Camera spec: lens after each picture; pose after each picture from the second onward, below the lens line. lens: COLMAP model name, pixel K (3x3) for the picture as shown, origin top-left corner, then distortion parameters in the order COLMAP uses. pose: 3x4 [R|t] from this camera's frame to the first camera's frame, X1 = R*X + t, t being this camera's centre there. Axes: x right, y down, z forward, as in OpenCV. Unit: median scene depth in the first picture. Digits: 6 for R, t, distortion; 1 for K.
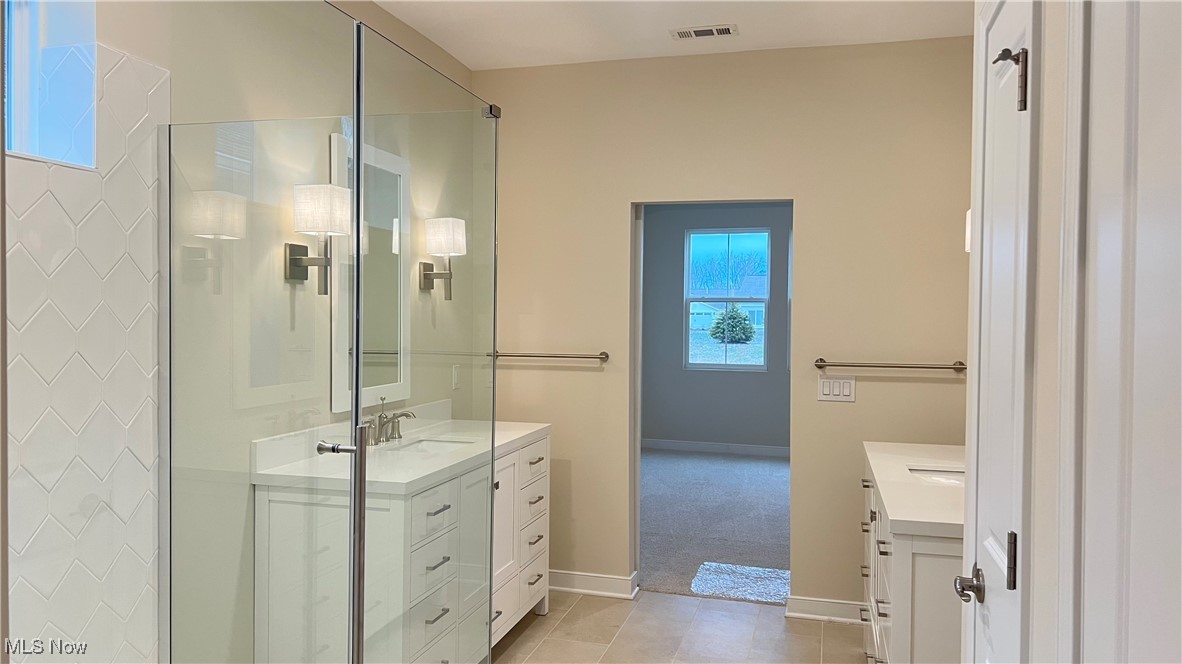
lens RADIAL K [[868.1, 0, 591.7], [0, 868.1, 330.9], [0, 0, 1]] dist [0.025967, -0.020701]
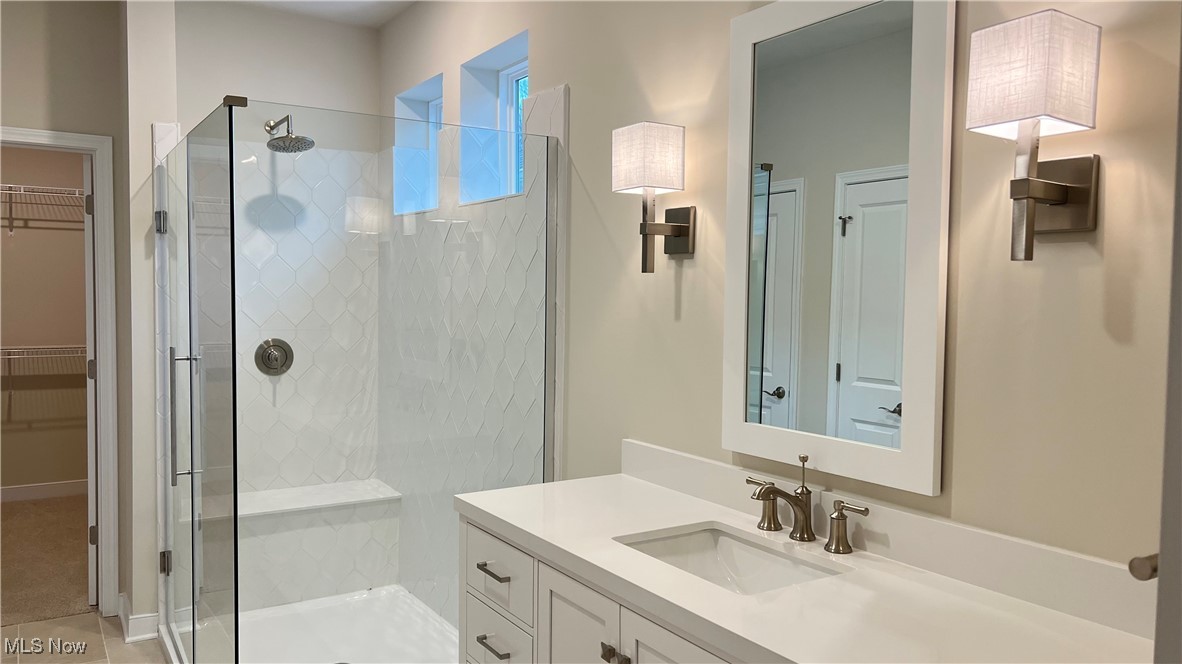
lens RADIAL K [[868.1, 0, 589.1], [0, 868.1, 331.3], [0, 0, 1]] dist [0.025967, -0.020701]
pose [[-0.680327, 0.007777, -0.732867, 0.275595], [-0.034857, 0.998469, 0.042953, -0.020937], [0.732079, 0.054767, -0.679014, 1.467075]]
